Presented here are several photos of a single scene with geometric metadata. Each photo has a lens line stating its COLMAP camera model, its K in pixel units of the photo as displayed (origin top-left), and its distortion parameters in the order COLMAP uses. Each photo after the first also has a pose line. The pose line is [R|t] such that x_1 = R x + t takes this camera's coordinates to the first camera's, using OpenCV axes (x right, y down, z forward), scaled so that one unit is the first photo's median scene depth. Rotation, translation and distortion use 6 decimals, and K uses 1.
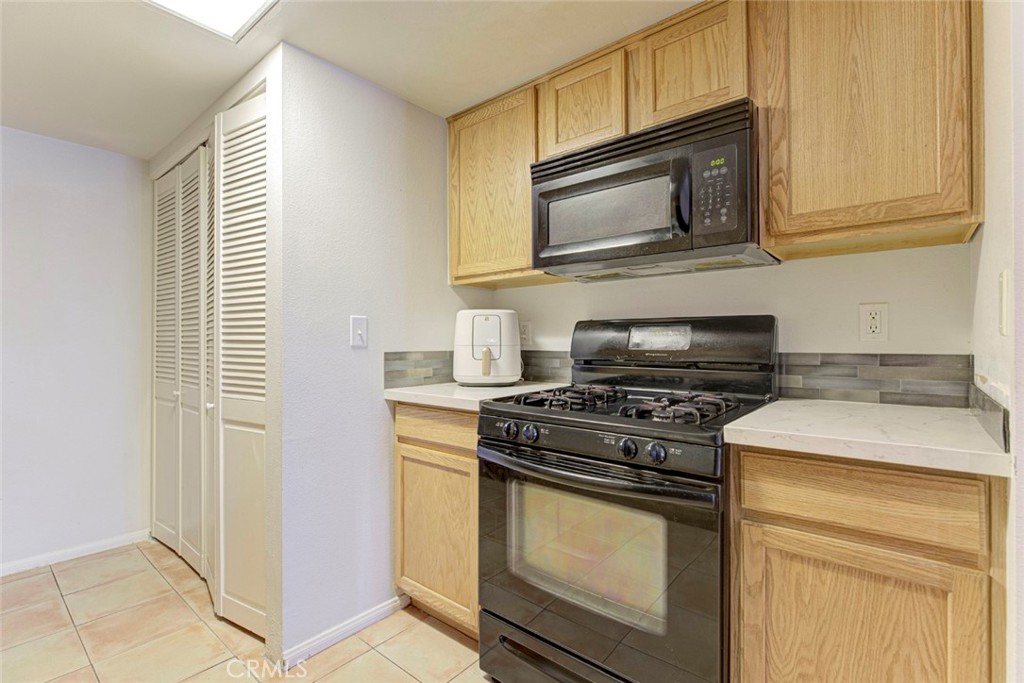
lens RADIAL K [[473.7, 0, 513.9], [0, 473.7, 339.4], [0, 0, 1]] dist [-0.003822, 0.001553]
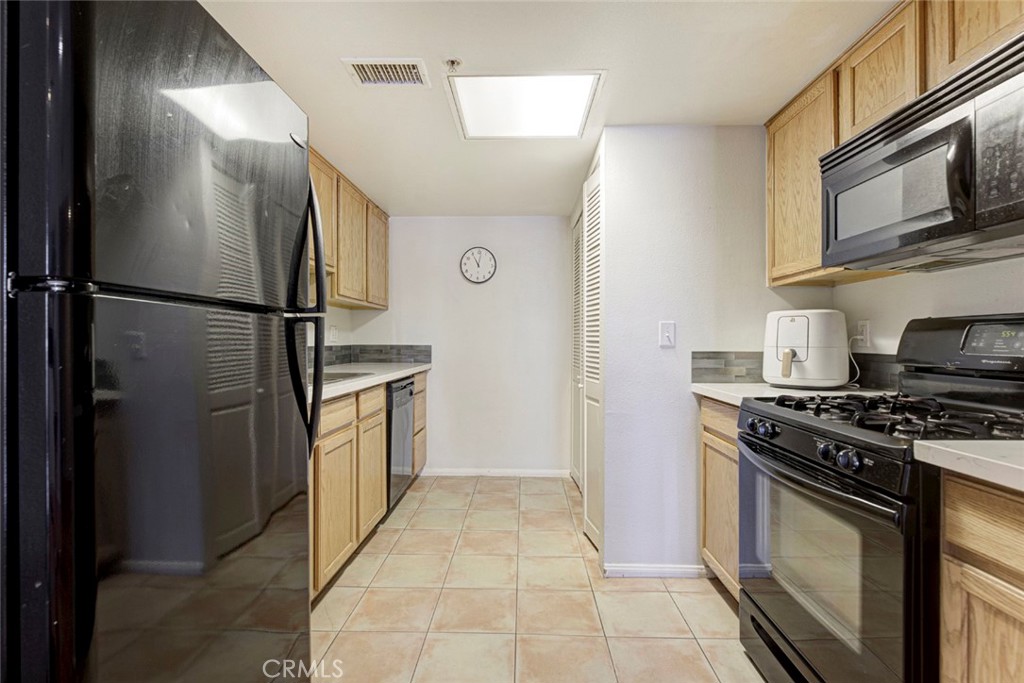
lens RADIAL K [[473.7, 0, 505.9], [0, 473.7, 340.8], [0, 0, 1]] dist [-0.003822, 0.001553]
pose [[0.622390, 0.005066, -0.782691, 0.373611], [-0.001101, 0.999984, 0.005596, -0.005231], [0.782706, -0.002621, 0.622385, -0.087604]]
